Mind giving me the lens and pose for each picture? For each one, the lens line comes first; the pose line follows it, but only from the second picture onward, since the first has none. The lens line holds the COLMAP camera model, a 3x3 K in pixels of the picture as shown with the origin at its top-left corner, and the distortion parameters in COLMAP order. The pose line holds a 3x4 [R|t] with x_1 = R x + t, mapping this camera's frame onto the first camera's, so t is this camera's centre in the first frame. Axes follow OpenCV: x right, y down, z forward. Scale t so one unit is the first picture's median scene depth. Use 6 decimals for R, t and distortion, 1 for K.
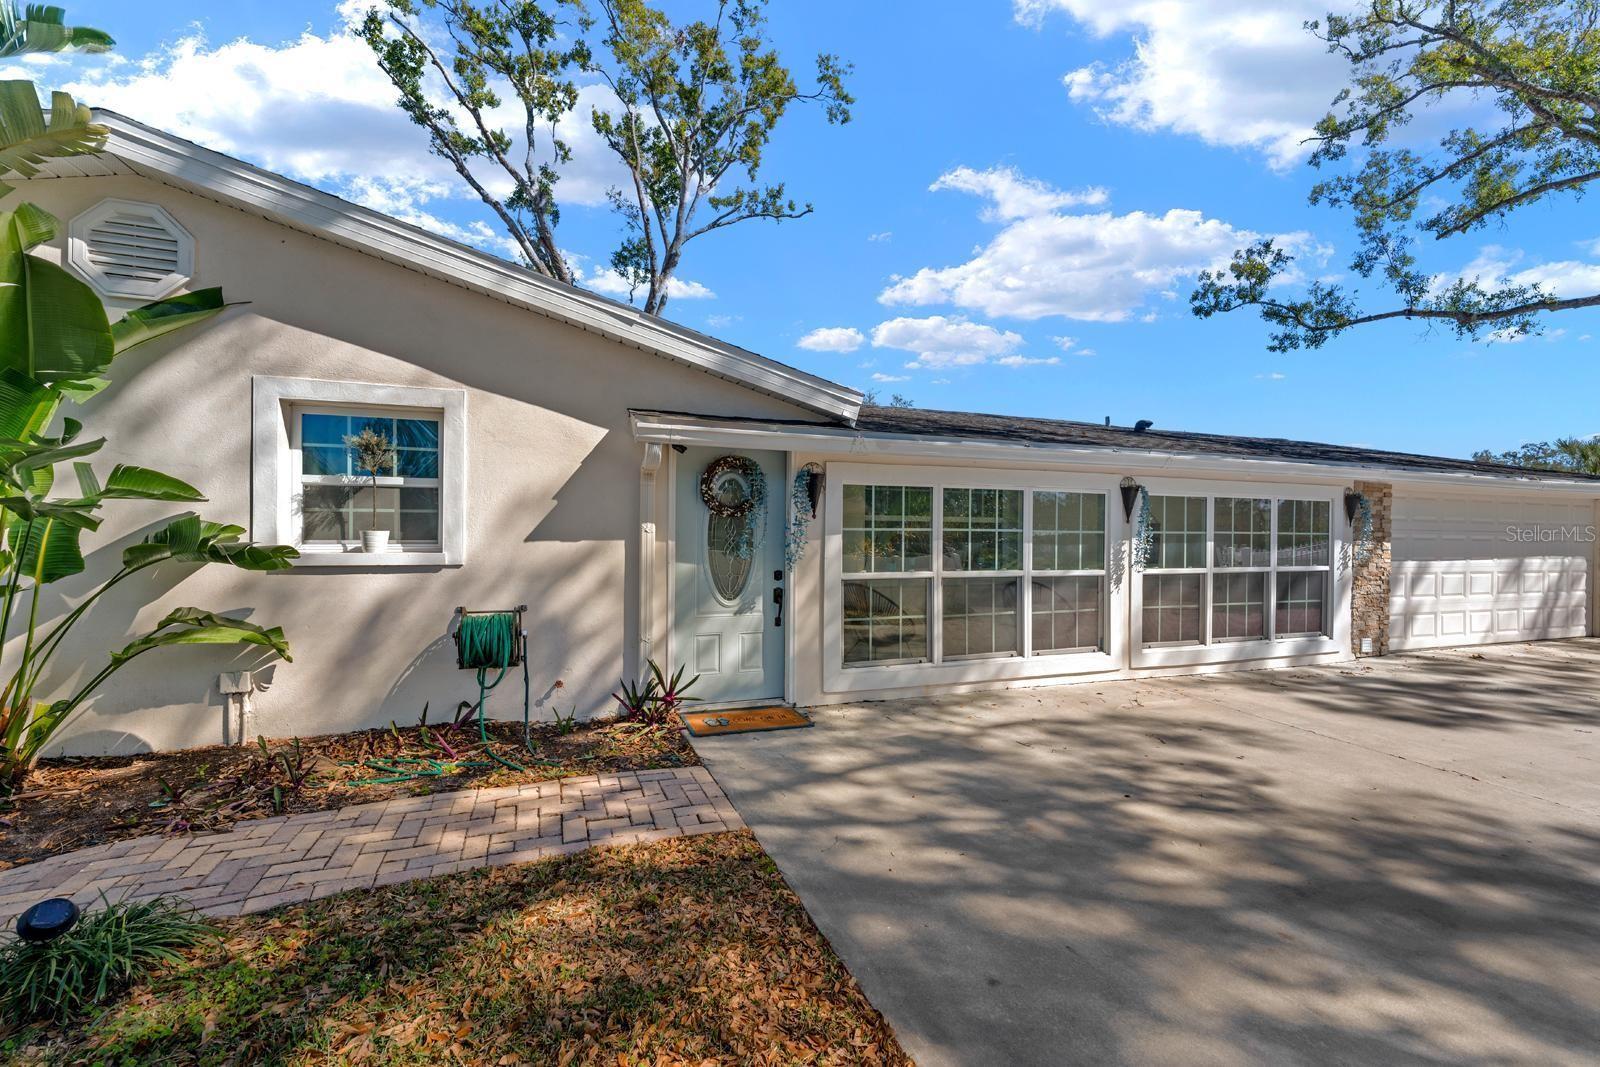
lens RADIAL K [[702.2, 0, 800.2], [0, 702.2, 537.5], [0, 0, 1]] dist [-0.000812, -0.000283]
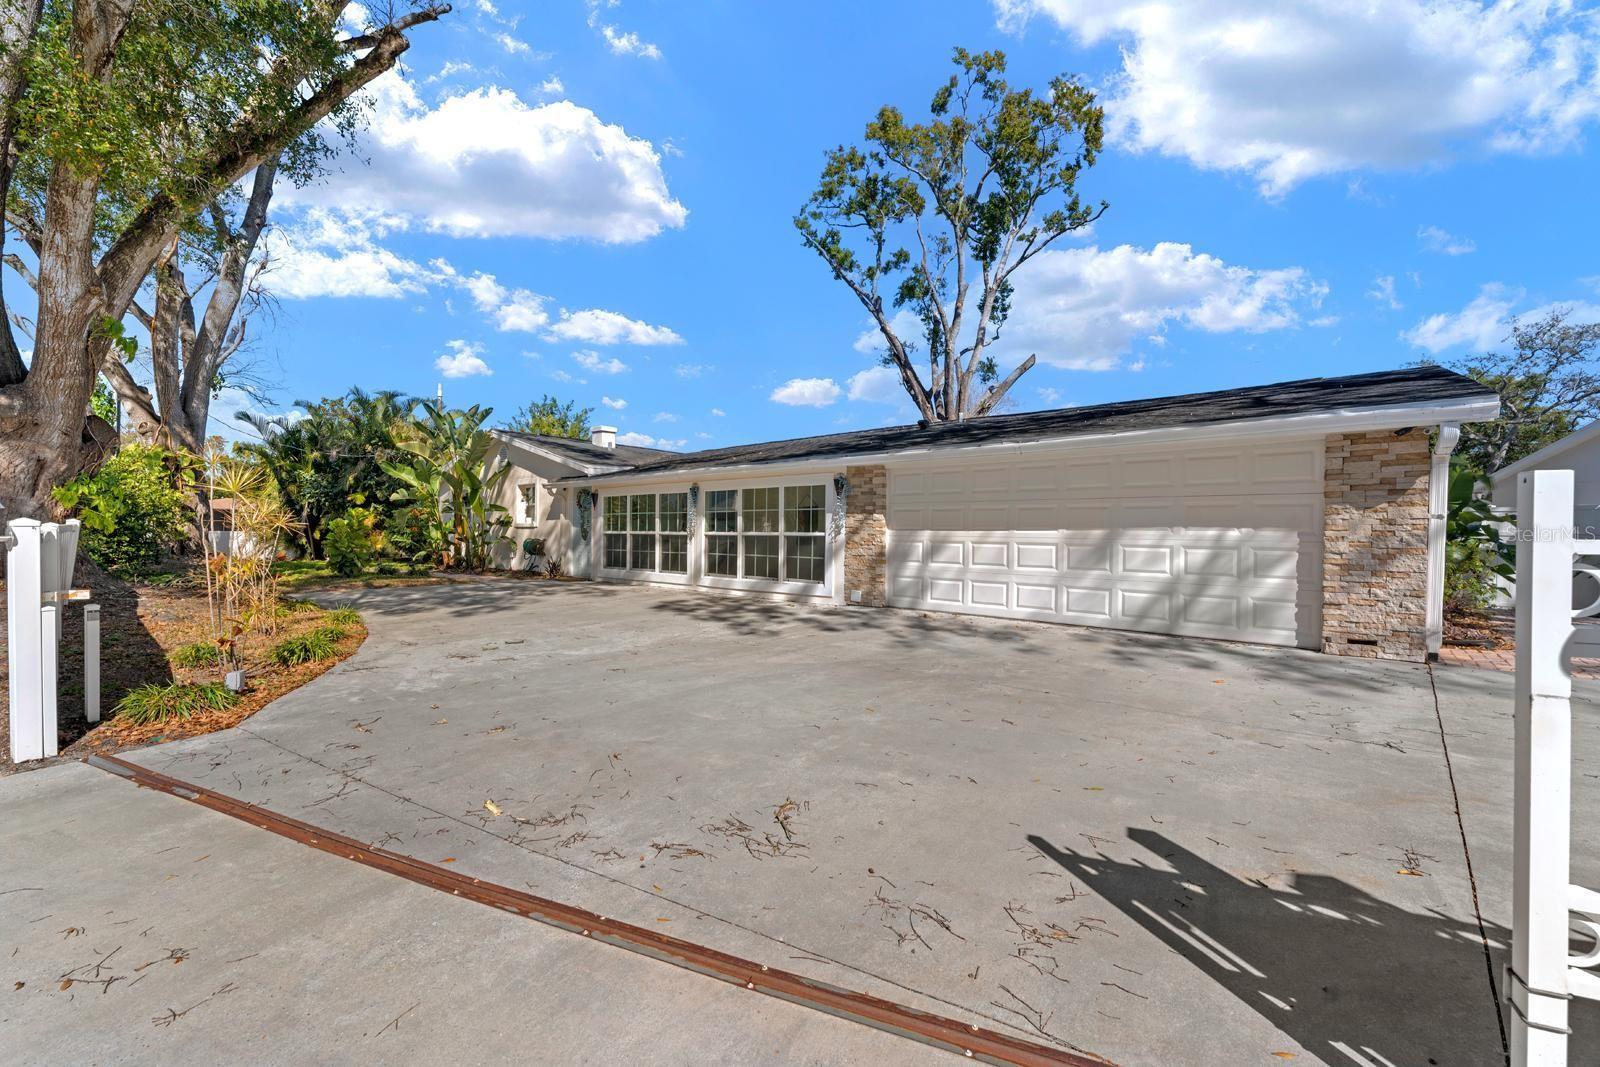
lens RADIAL K [[657.5, 0, 800.0], [0, 657.5, 533.5], [0, 0, 1]] dist [-0.010683, -0.000613]
pose [[0.463871, 0.005514, -0.885886, 1.873916], [0.005569, 0.999943, 0.009140, 0.030655], [0.885885, -0.009173, 0.463813, 0.378733]]
